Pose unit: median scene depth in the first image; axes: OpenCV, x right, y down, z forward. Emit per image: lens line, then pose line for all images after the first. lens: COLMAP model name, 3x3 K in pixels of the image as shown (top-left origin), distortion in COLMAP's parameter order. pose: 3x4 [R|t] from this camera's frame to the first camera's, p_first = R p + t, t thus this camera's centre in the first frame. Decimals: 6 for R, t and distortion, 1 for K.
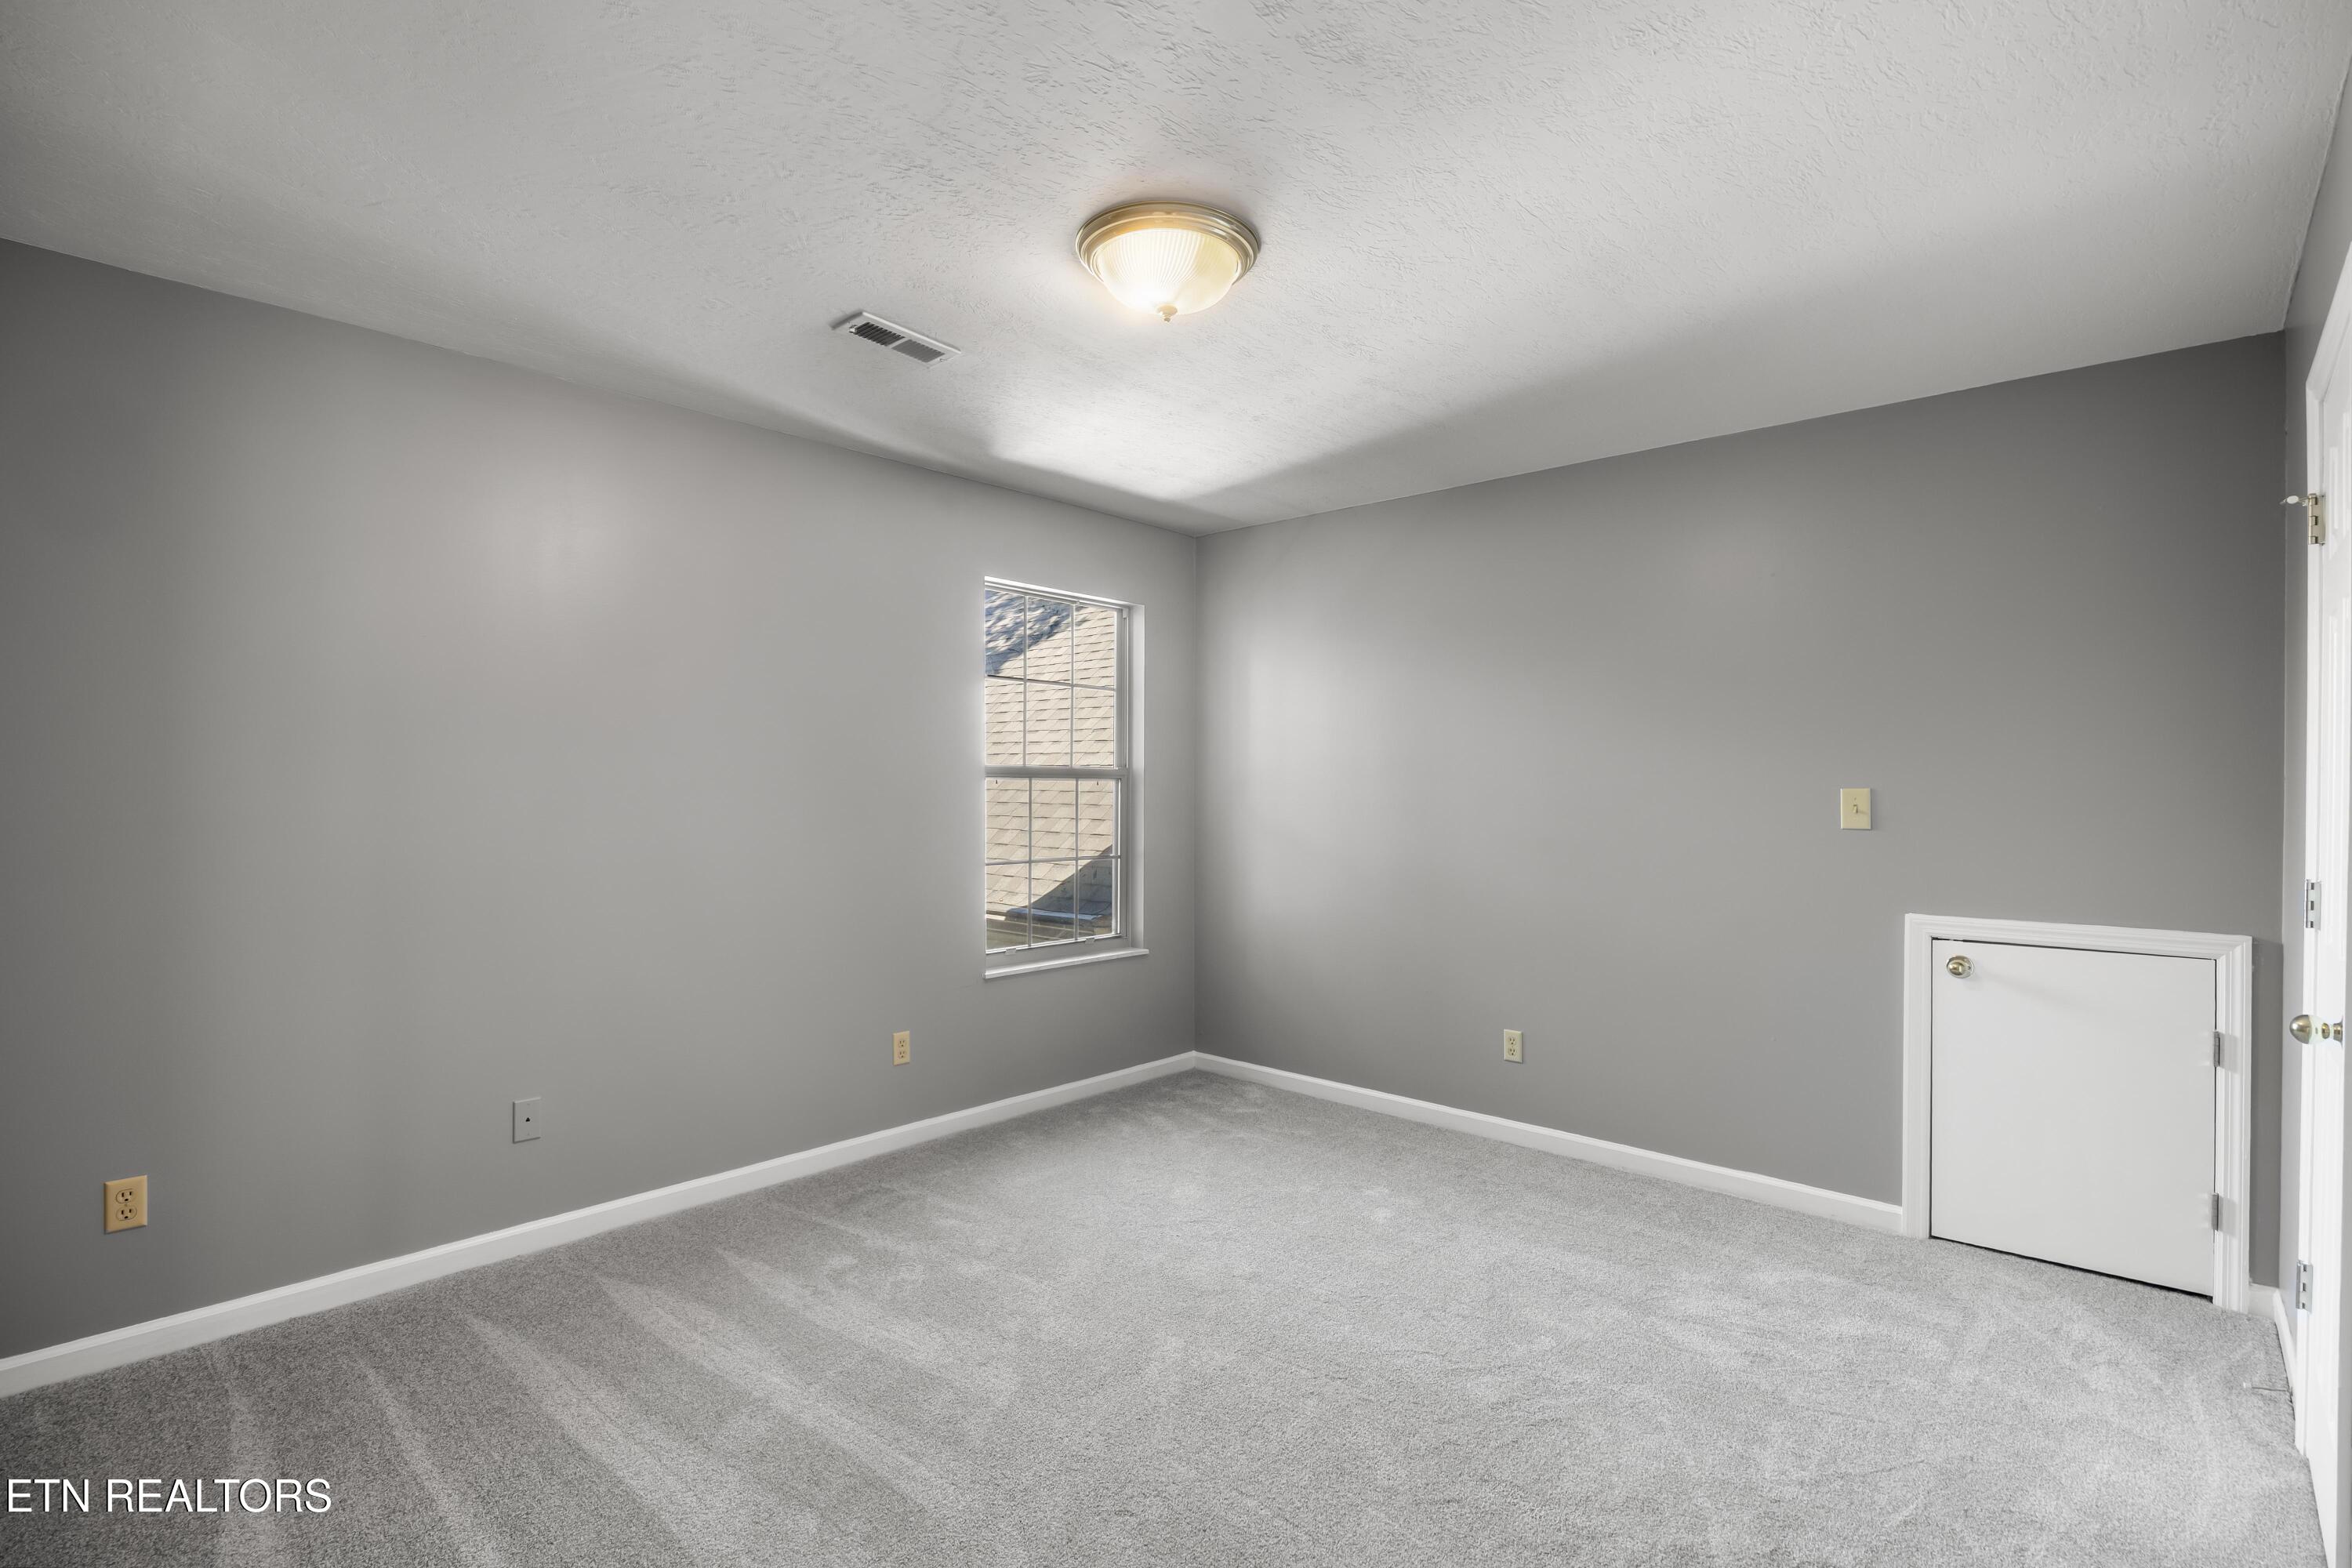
lens RADIAL K [[1096.3, 0, 1176.0], [0, 1096.3, 784.0], [0, 0, 1]] dist [-0.001350, -0.000021]
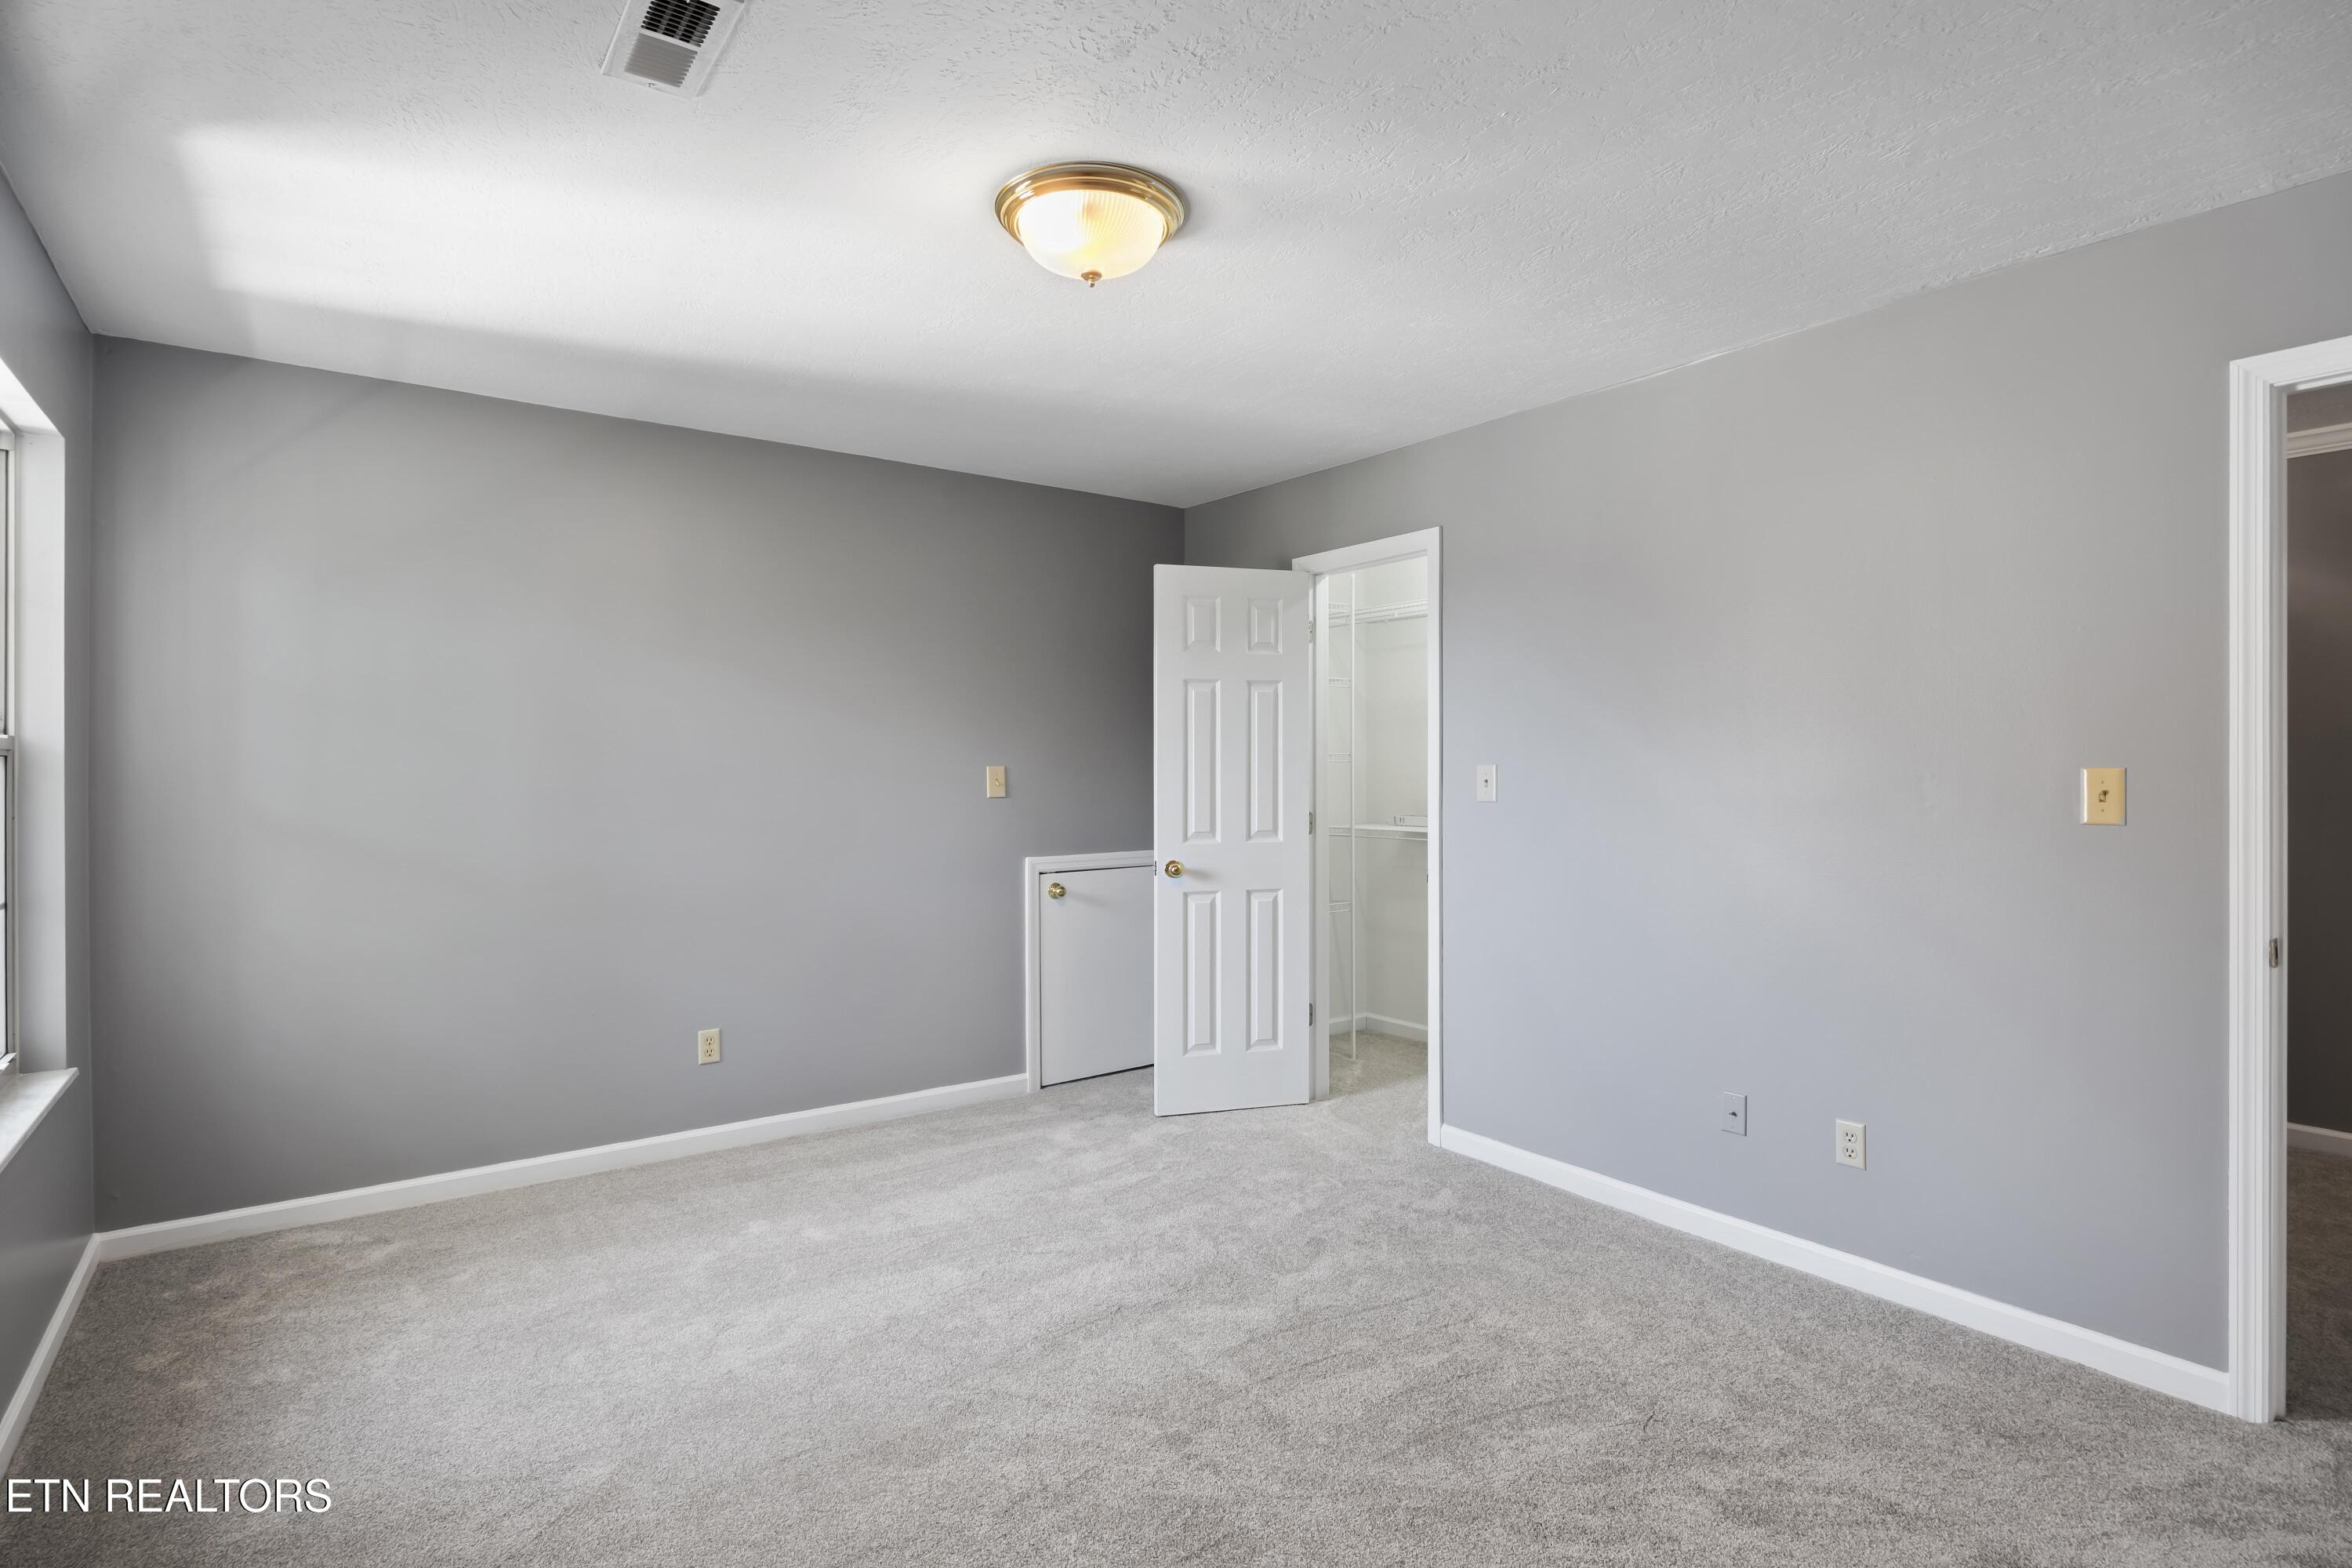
lens RADIAL K [[1166.0, 0, 1176.0], [0, 1166.0, 784.0], [0, 0, 1]] dist [0.002503, 0.000347]
pose [[0.213399, -0.025124, 0.976642, -0.705112], [-0.003702, 0.999641, 0.026525, -0.012887], [-0.976958, -0.009276, 0.213229, 0.507715]]
